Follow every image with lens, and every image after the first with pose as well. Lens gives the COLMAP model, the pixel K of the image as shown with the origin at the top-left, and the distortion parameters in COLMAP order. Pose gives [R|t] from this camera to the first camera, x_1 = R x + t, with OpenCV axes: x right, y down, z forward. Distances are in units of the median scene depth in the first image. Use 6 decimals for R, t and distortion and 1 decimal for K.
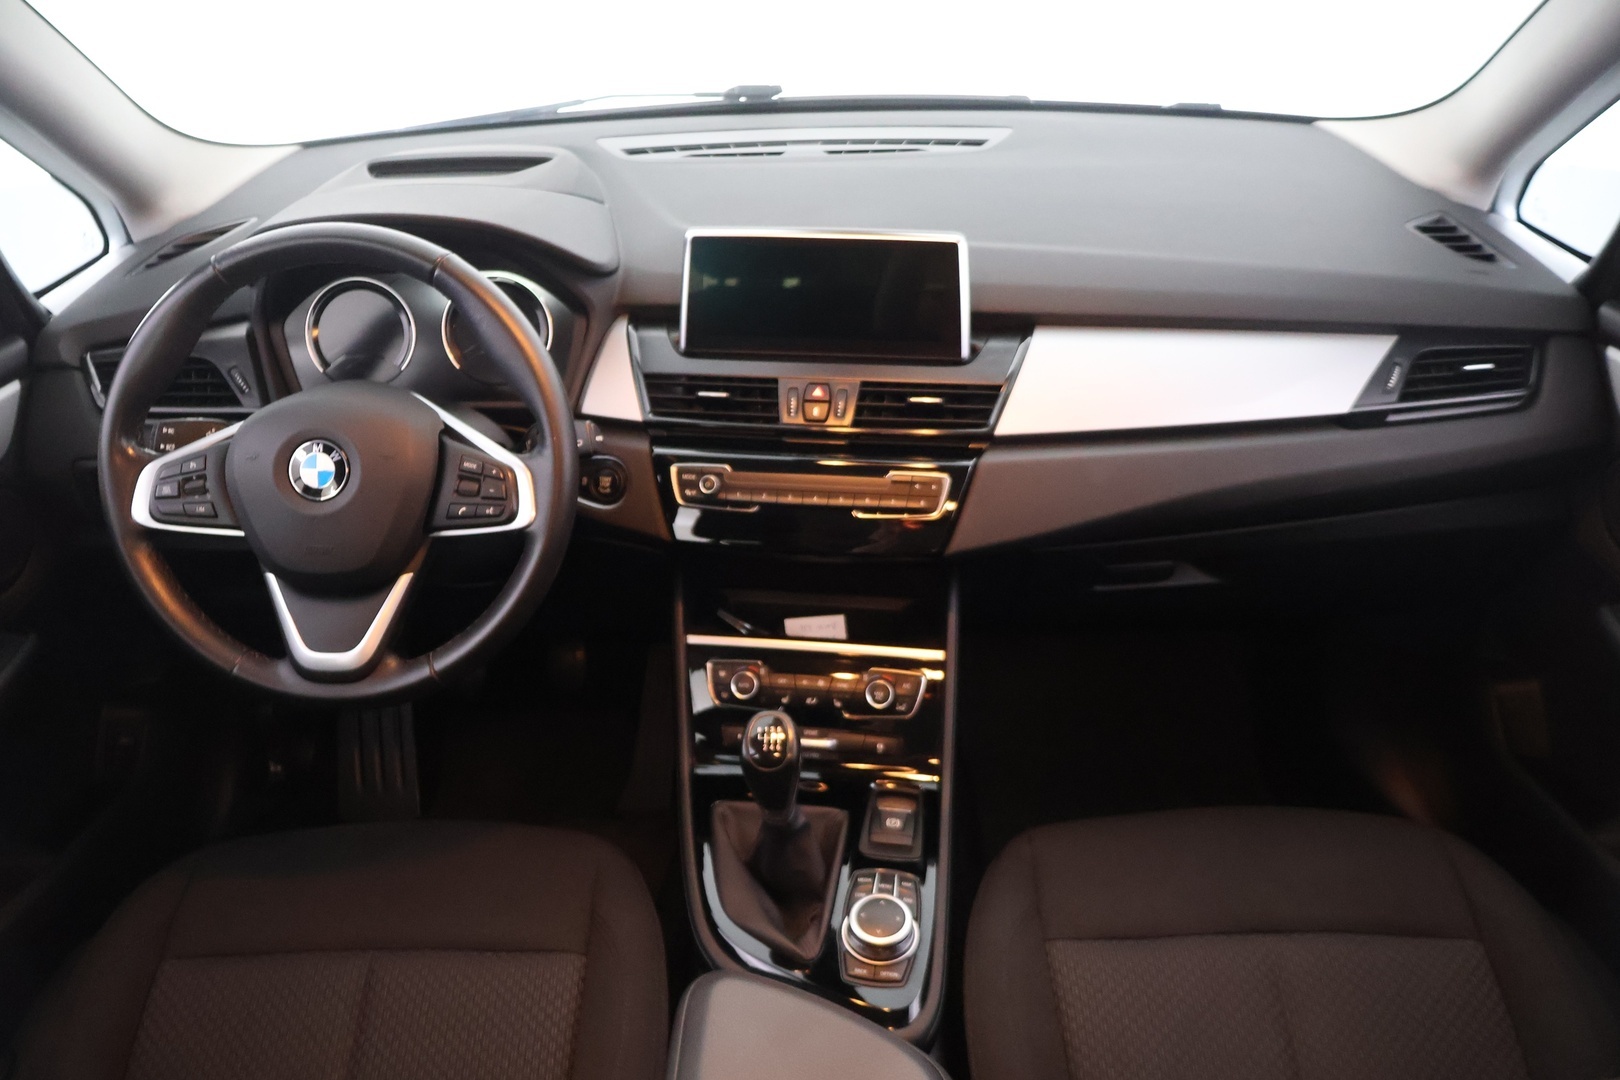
lens RADIAL K [[1352.7, 0, 810.9], [0, 1352.7, 538.4], [0, 0, 1]] dist [-0.007558, 0.018841]
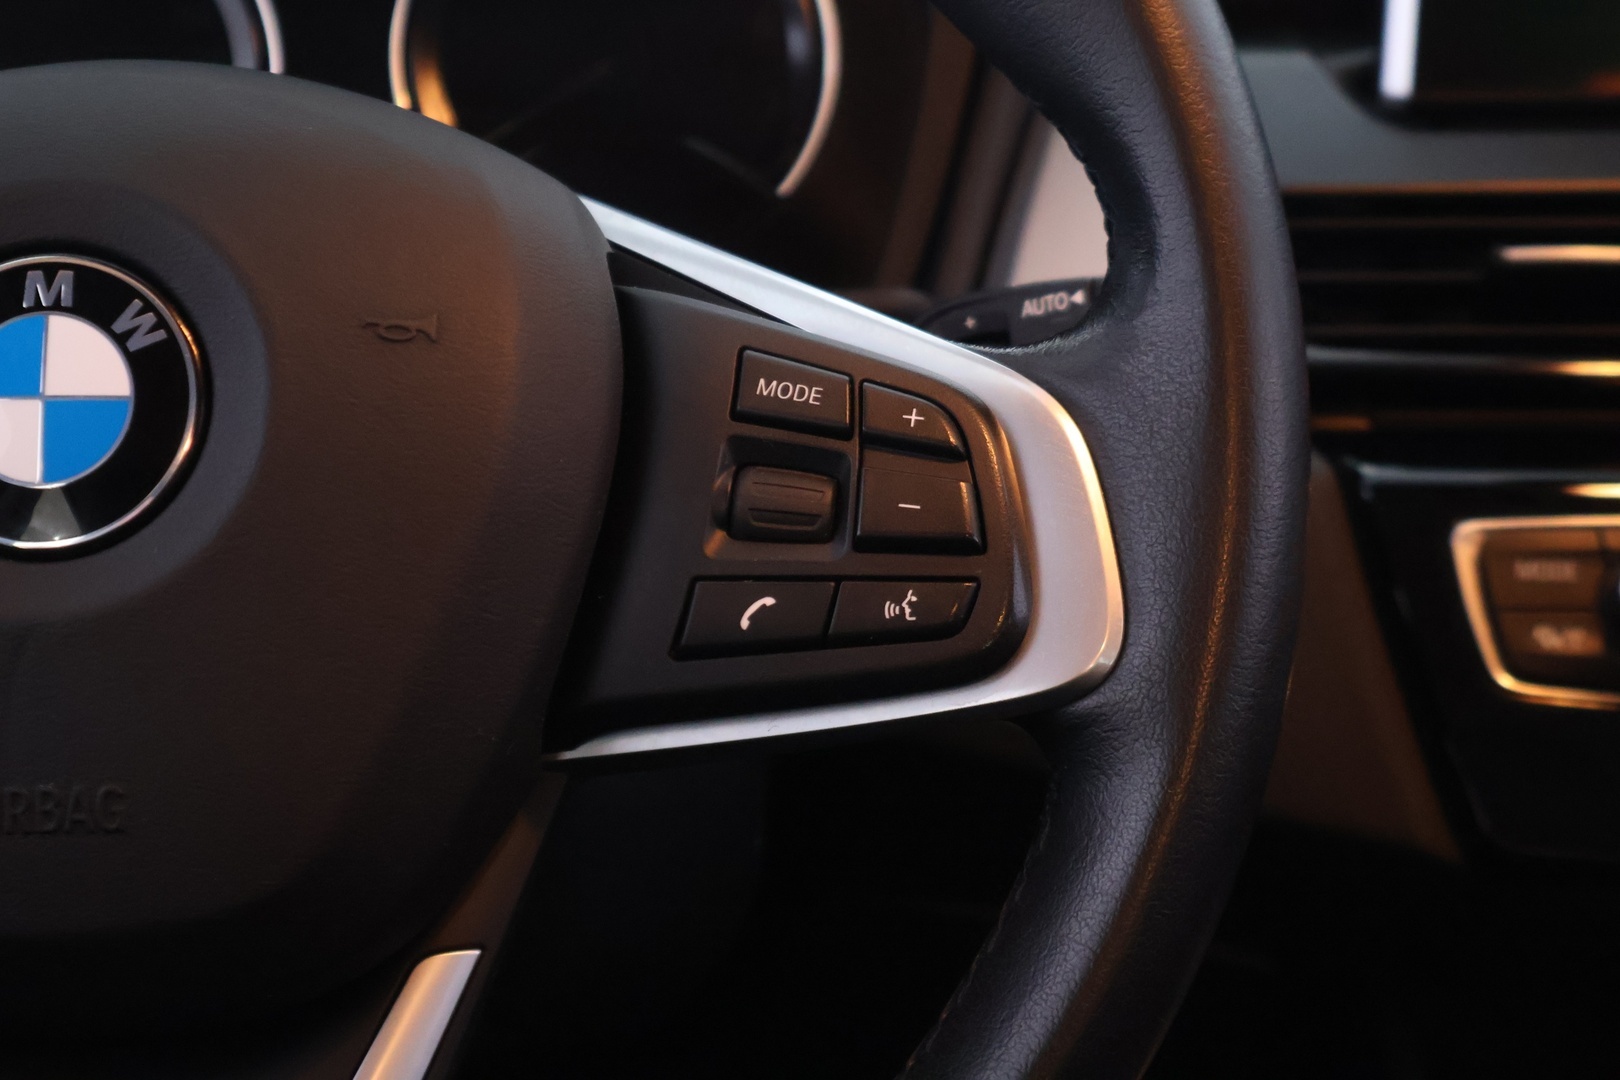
lens RADIAL K [[3225.1, 0, 803.9], [0, 3225.1, 543.3], [0, 0, 1]] dist [0.018599, 0.000000]
pose [[0.999594, -0.013870, 0.024905, -0.228012], [0.018471, 0.980580, -0.195246, 0.053828], [-0.021714, 0.195626, 0.980438, 0.464698]]
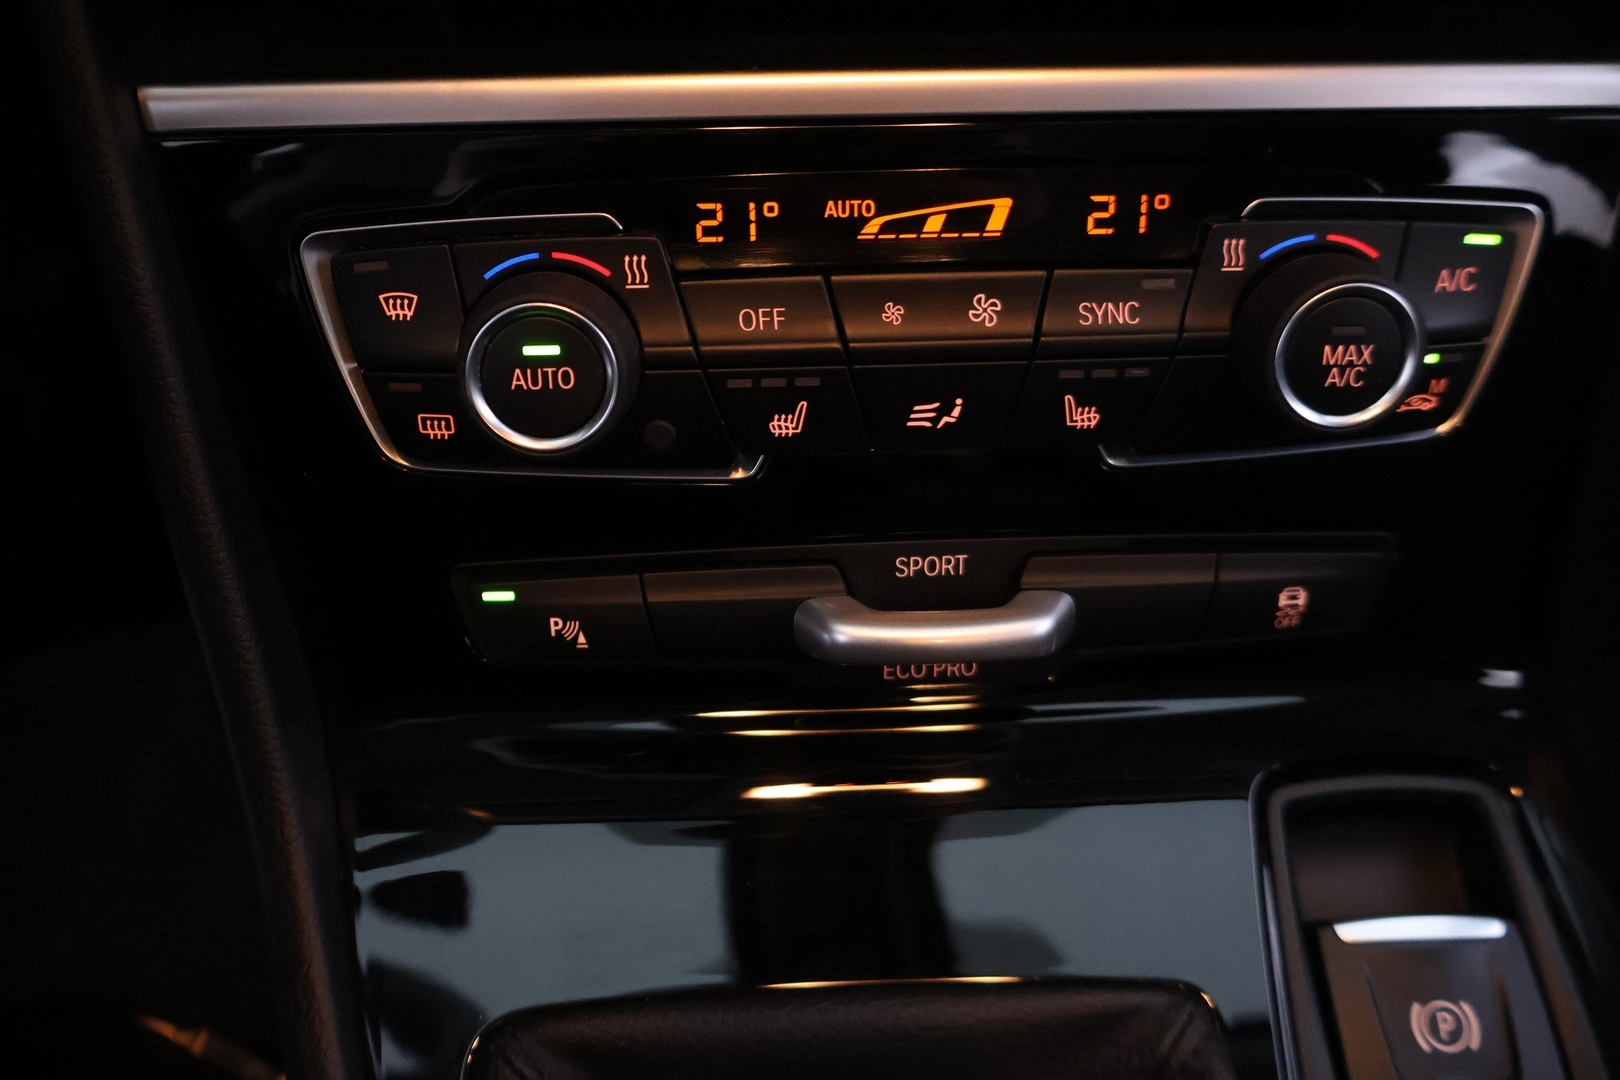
lens RADIAL K [[1352.7, 0, 817.8], [0, 1352.7, 535.9], [0, 0, 1]] dist [-0.007558, 0.018841]
pose [[0.978617, -0.135298, 0.154932, -0.046039], [0.057222, 0.902560, 0.426744, 0.059031], [-0.197573, -0.408753, 0.891003, 0.861961]]
